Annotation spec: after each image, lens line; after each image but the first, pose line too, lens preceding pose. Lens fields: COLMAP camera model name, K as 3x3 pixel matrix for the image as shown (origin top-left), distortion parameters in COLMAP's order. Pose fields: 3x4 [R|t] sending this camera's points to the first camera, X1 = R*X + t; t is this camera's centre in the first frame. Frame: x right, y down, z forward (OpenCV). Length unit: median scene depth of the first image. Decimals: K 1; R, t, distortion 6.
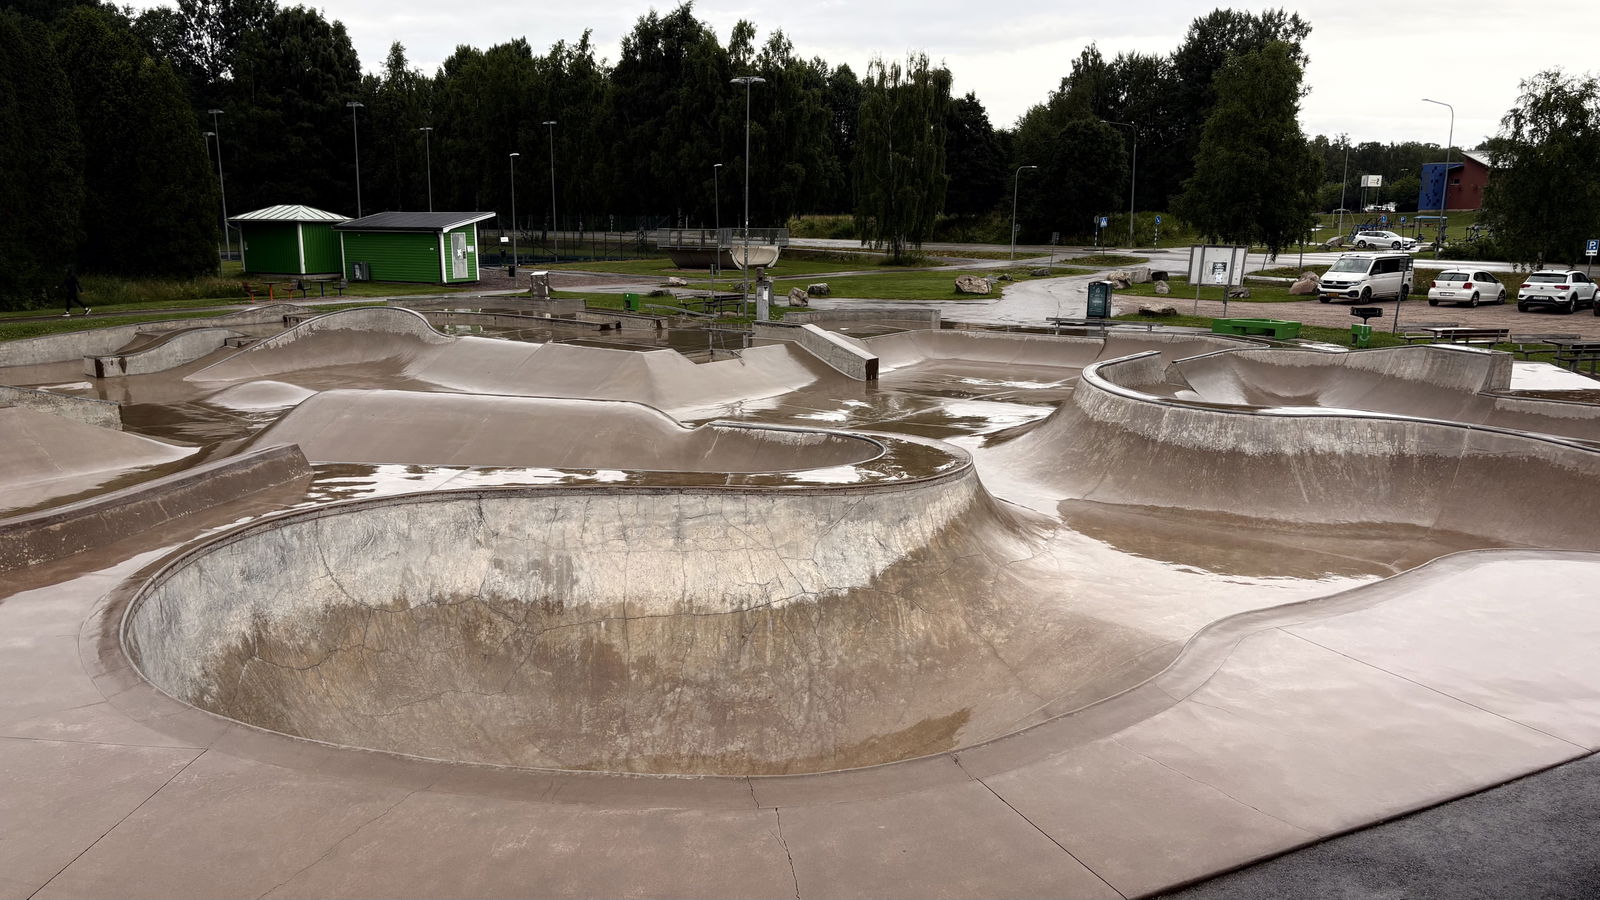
lens RADIAL K [[1202.5, 0, 804.9], [0, 1202.5, 461.6], [0, 0, 1]] dist [0.055981, -0.055034]
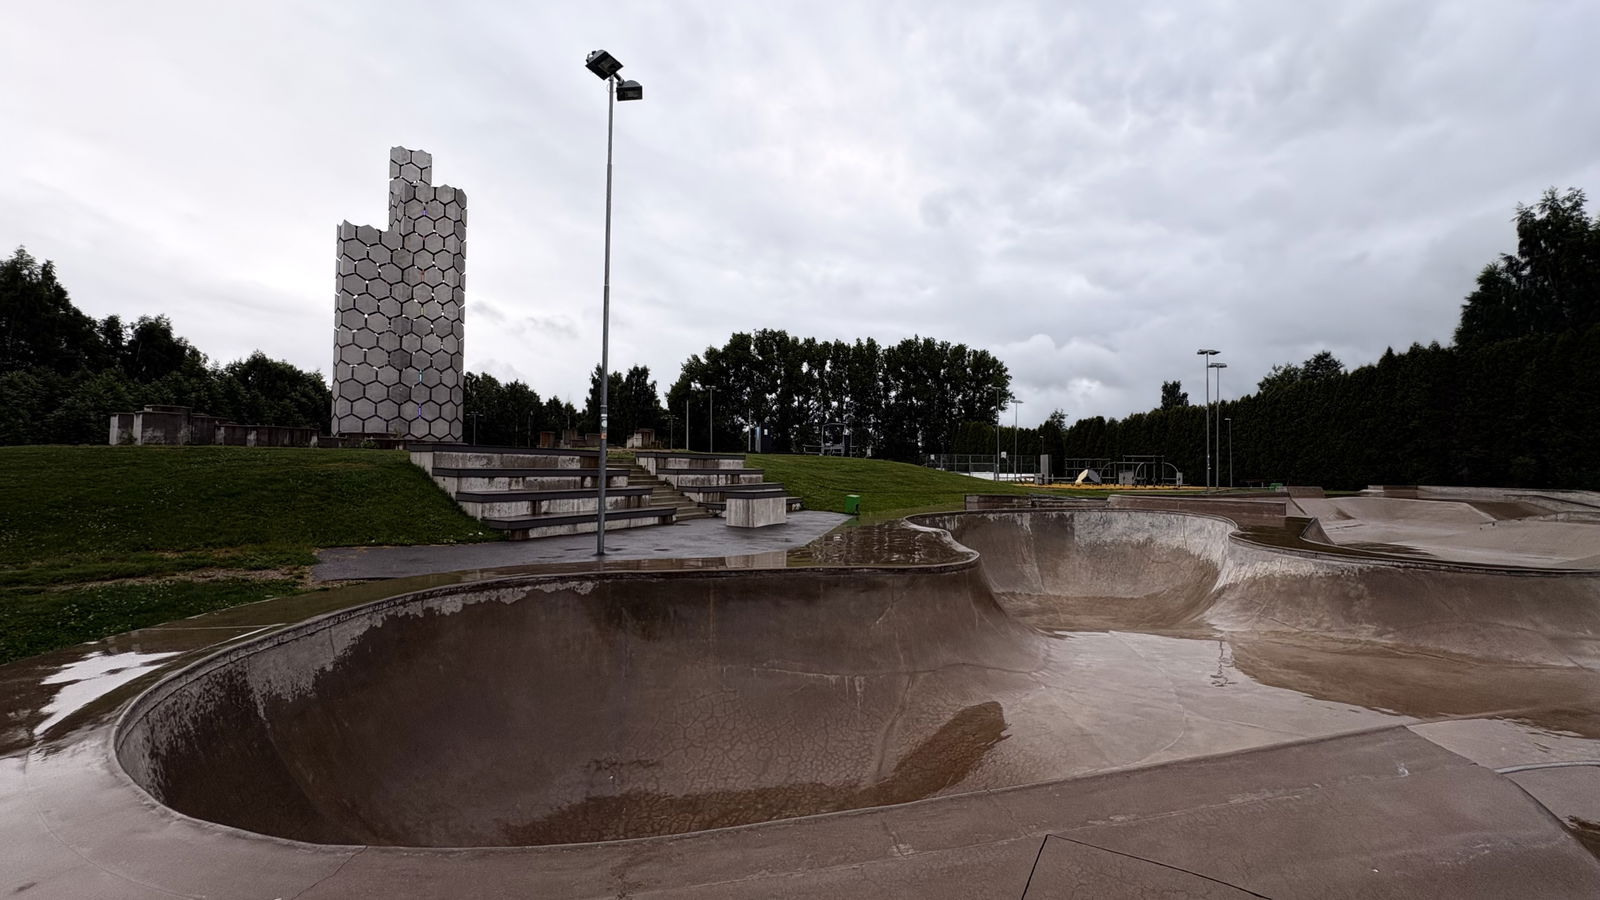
lens RADIAL K [[637.6, 0, 801.8], [0, 637.6, 453.3], [0, 0, 1]] dist [0.001016, 0.000223]
pose [[-0.632611, -0.021612, -0.774168, 0.323663], [-0.159426, 0.981836, 0.102866, -0.025666], [0.757883, 0.188497, -0.624566, 0.317558]]
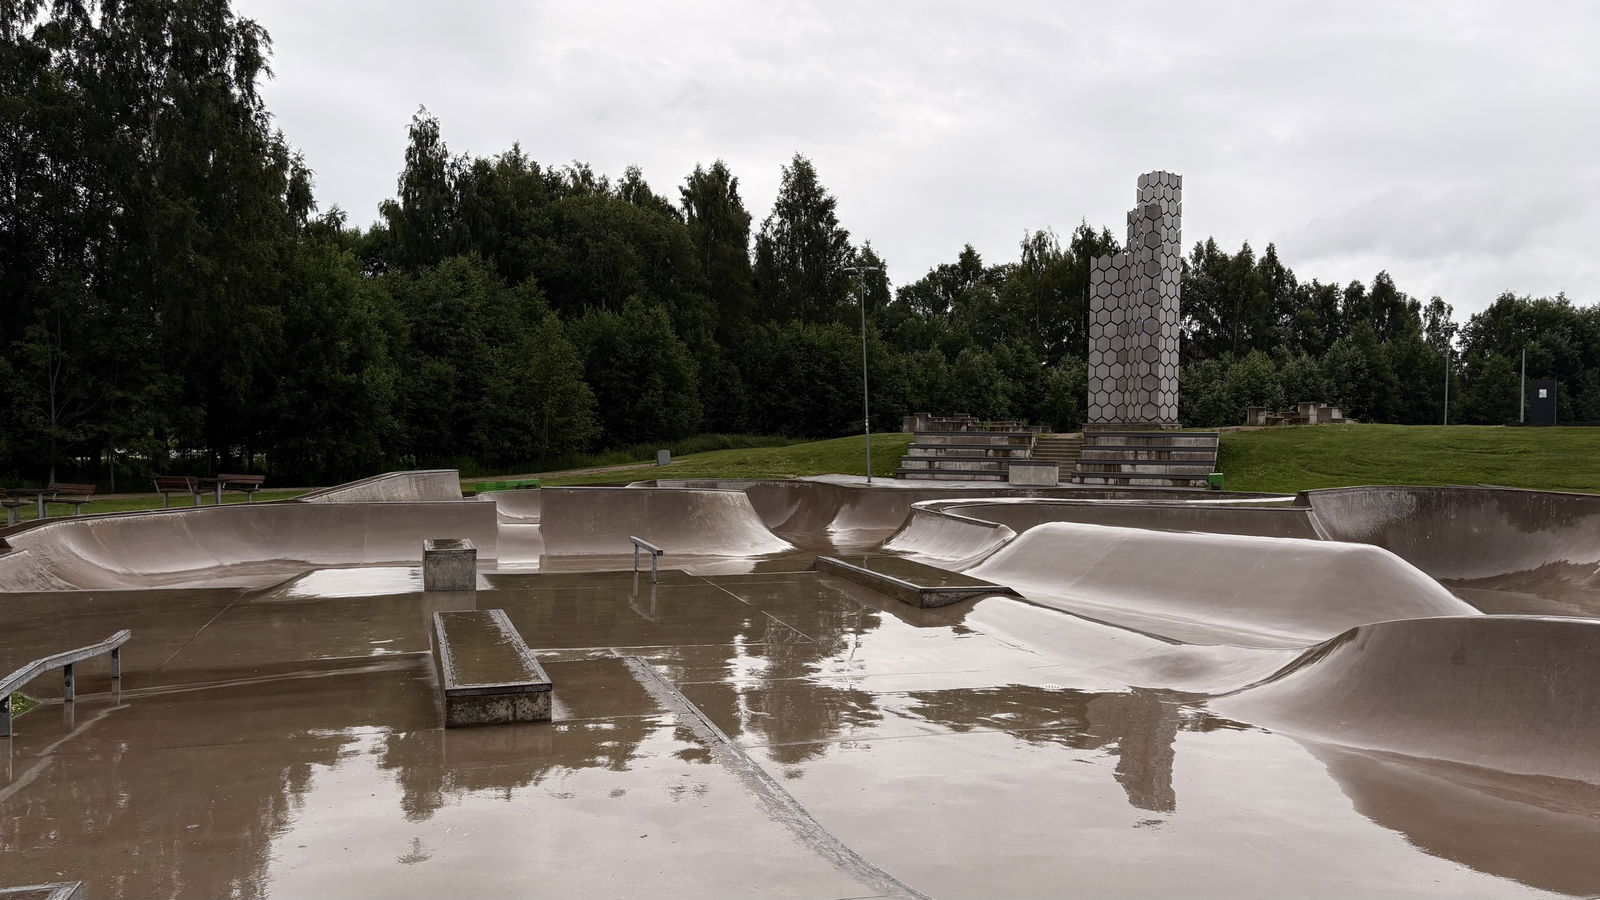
lens RADIAL K [[1202.5, 0, 807.9], [0, 1202.5, 465.8], [0, 0, 1]] dist [0.055981, -0.055034]
pose [[-0.829260, -0.021261, 0.558458, -0.249787], [0.103604, 0.976106, 0.191004, -0.145432], [-0.549175, 0.216251, -0.807243, 0.874922]]
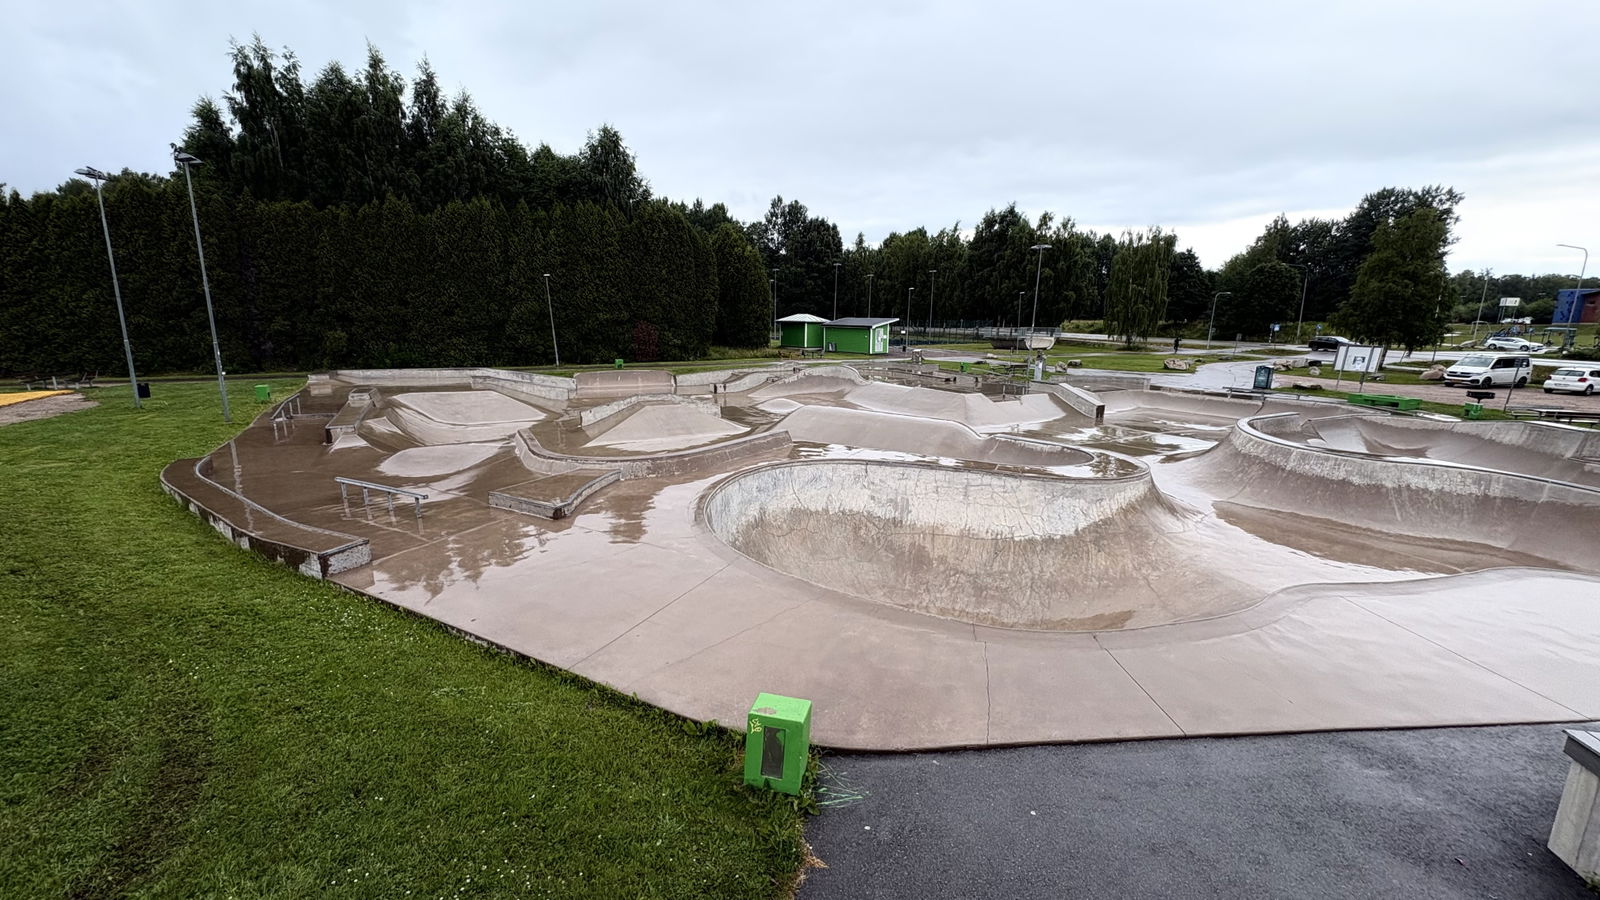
lens RADIAL K [[637.6, 0, 801.6], [0, 637.6, 449.6], [0, 0, 1]] dist [0.001016, 0.000223]
pose [[0.921110, 0.088465, -0.379117, 0.008639], [-0.087983, 0.995948, 0.018633, -0.001185], [0.379229, 0.016193, 0.925161, -0.005988]]
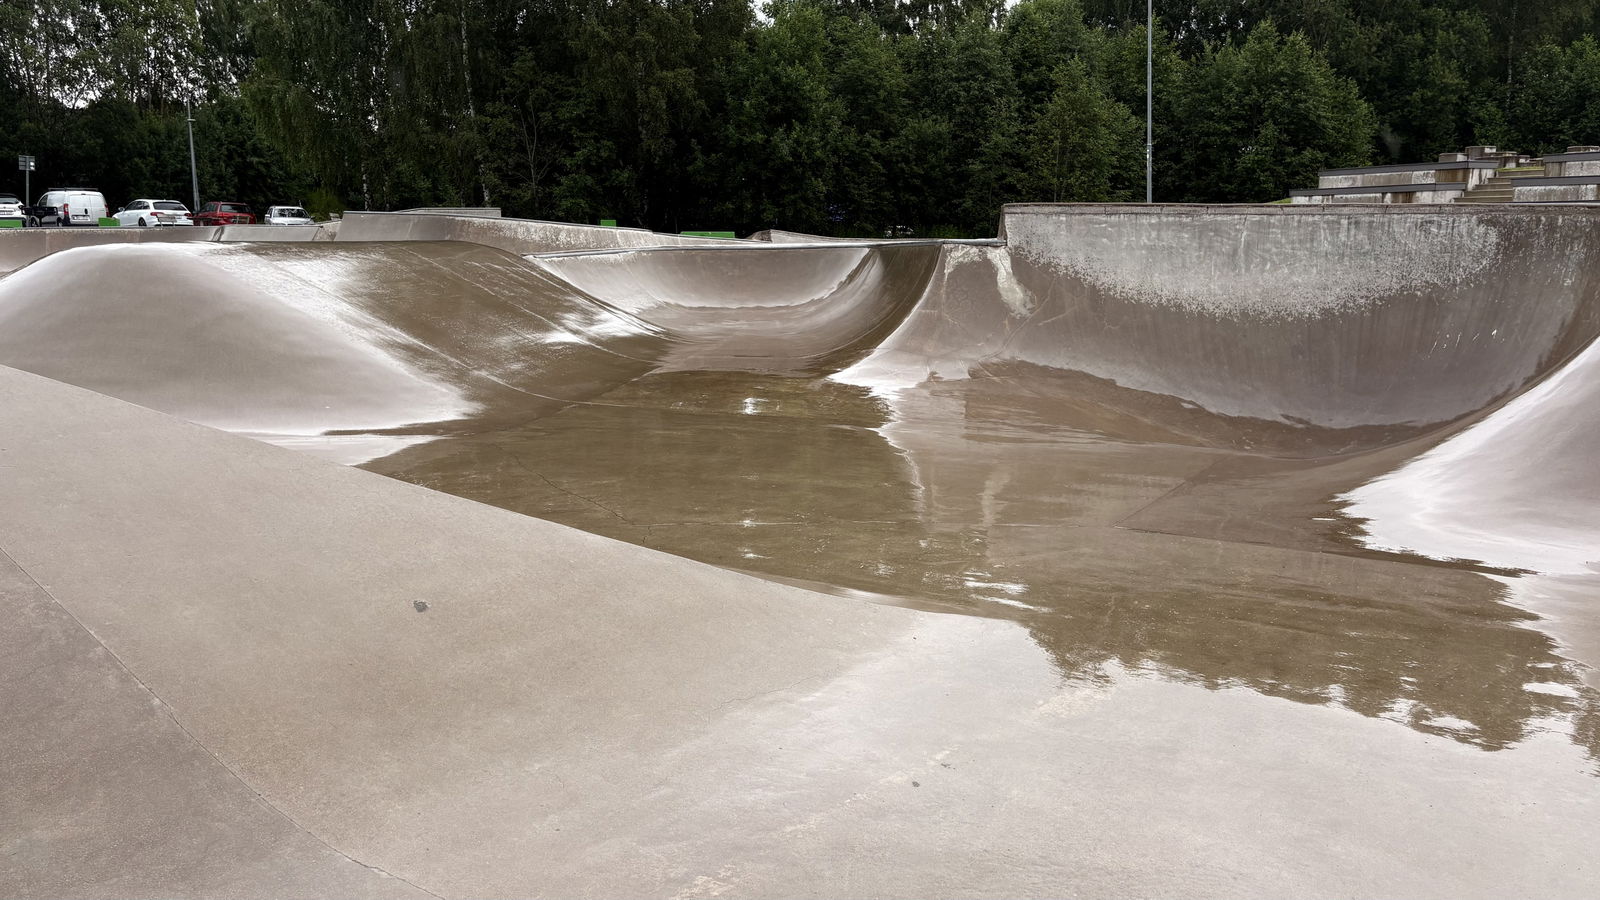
lens RADIAL K [[1202.5, 0, 807.6], [0, 1202.5, 450.0], [0, 0, 1]] dist [0.055981, -0.055034]
pose [[-0.106597, -0.177533, 0.978325, -0.396511], [0.188215, 0.962539, 0.195176, -0.012625], [-0.976326, 0.204941, -0.069189, 0.375896]]
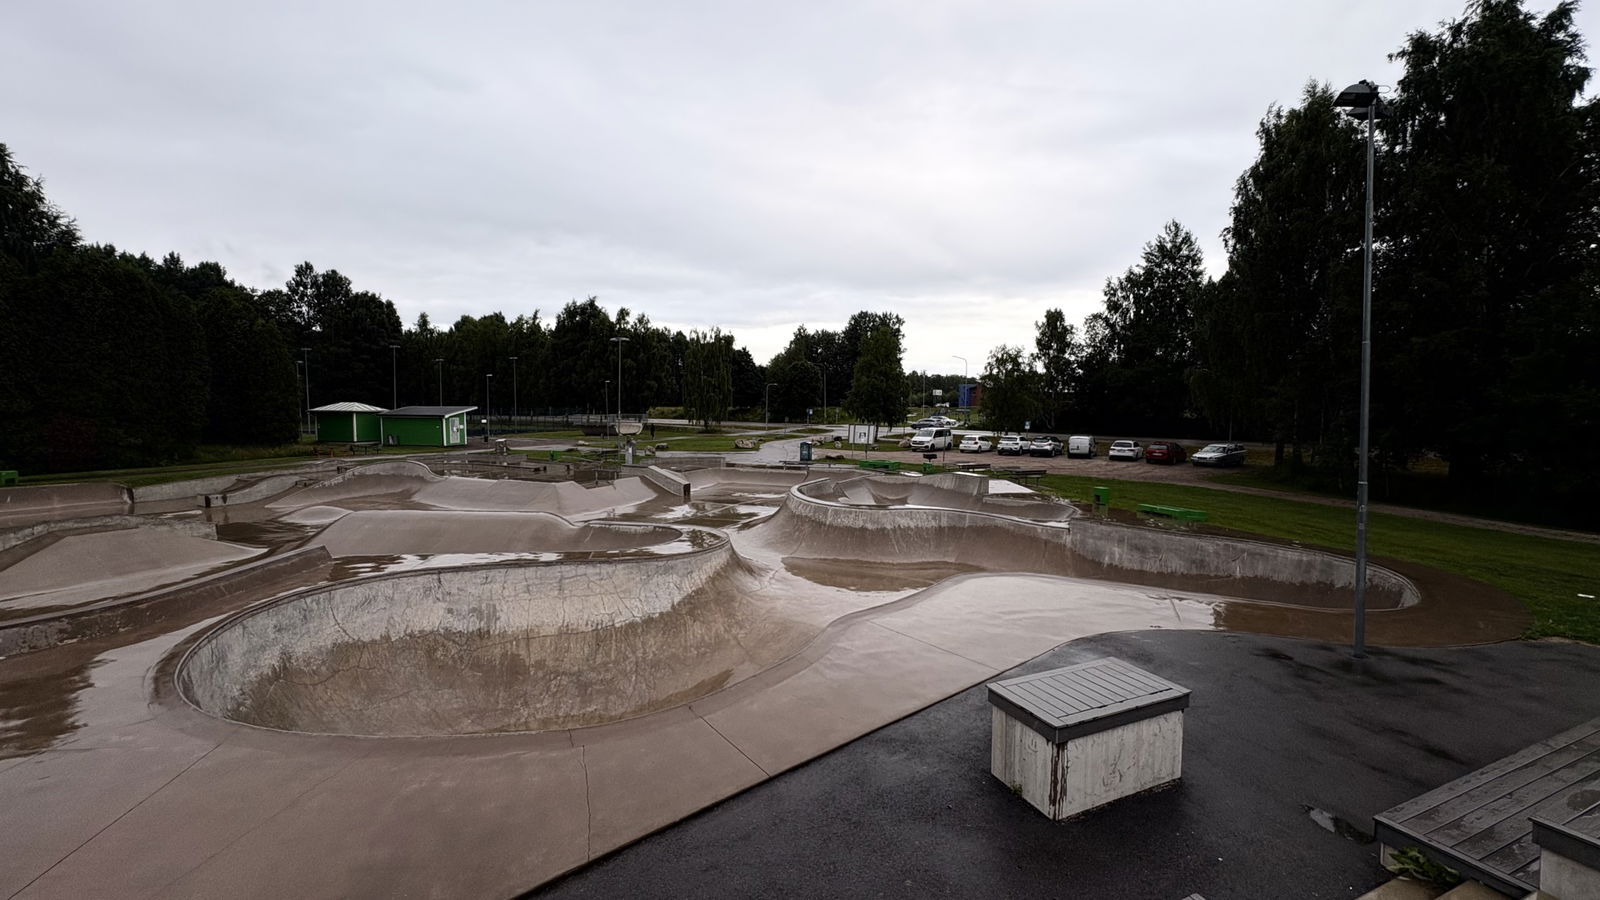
lens RADIAL K [[637.6, 0, 800.9], [0, 637.6, 450.9], [0, 0, 1]] dist [0.001016, 0.000223]
pose [[0.977237, -0.011922, 0.211816, 0.013078], [0.039776, 0.991011, -0.127732, -0.001644], [-0.208389, 0.133249, 0.968927, -0.005171]]
